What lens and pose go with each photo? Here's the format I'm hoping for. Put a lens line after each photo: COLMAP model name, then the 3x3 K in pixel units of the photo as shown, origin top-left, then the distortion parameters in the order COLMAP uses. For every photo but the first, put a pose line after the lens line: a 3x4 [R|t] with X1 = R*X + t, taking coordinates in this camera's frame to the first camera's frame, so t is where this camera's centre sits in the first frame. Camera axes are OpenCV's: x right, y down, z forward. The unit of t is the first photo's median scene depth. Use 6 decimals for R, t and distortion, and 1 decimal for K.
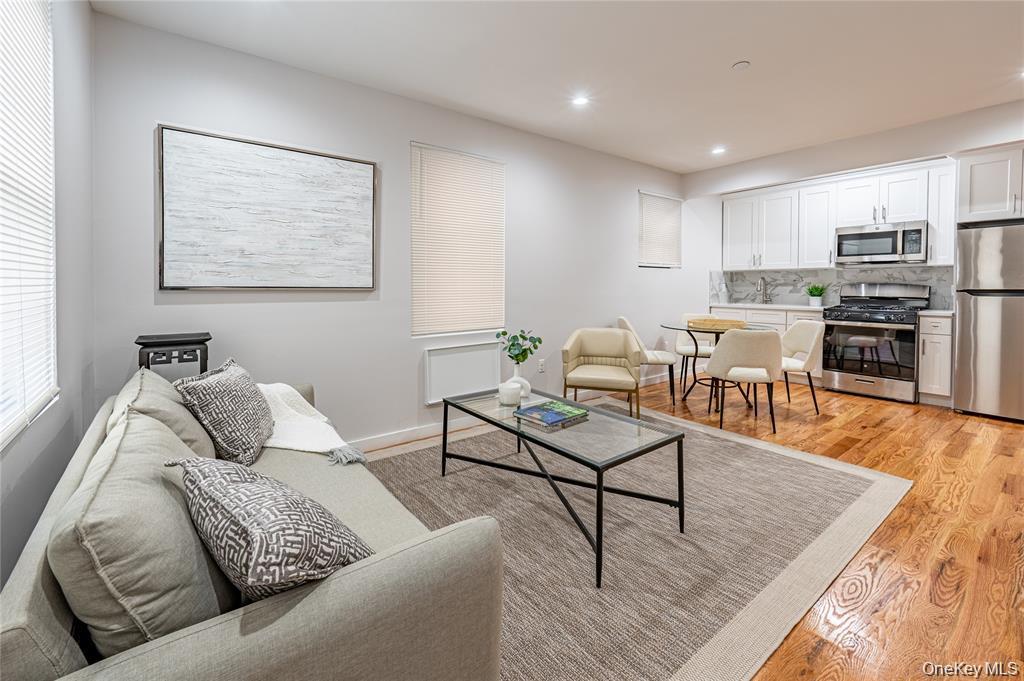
lens RADIAL K [[381.6, 0, 566.4], [0, 381.6, 289.1], [0, 0, 1]] dist [0.001379, 0.000090]
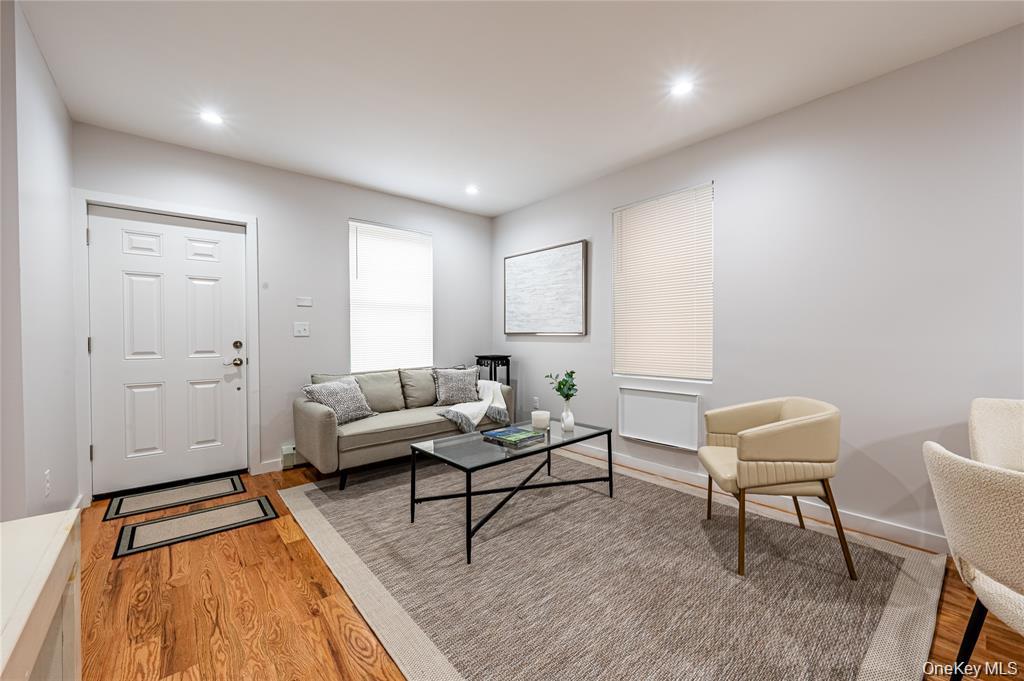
lens RADIAL K [[397.8, 0, 504.1], [0, 397.8, 336.0], [0, 0, 1]] dist [0.009335, 0.000234]
pose [[0.057304, 0.002760, -0.998353, 0.952892], [-0.005089, 0.999984, 0.002472, 0.005068], [0.998344, 0.004939, 0.057317, 0.699199]]
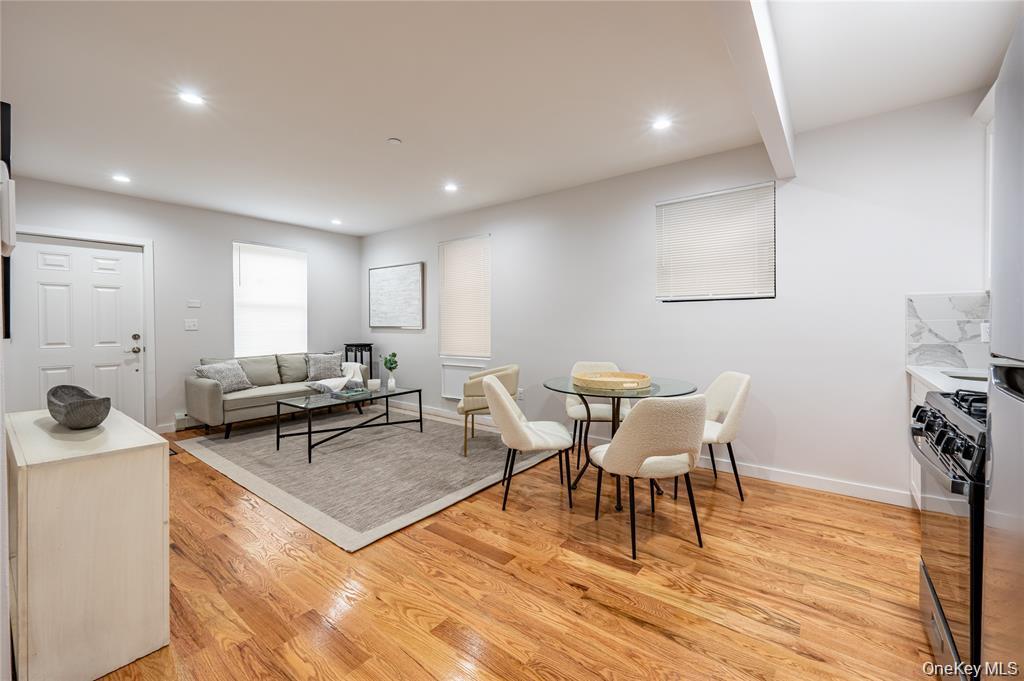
lens RADIAL K [[404.1, 0, 520.5], [0, 404.1, 327.1], [0, 0, 1]] dist [0.003811, 0.000148]
pose [[0.287877, 0.008831, -0.957627, 1.710261], [-0.007233, 0.999949, 0.007047, -0.023811], [0.957640, 0.004898, 0.287926, 0.973464]]
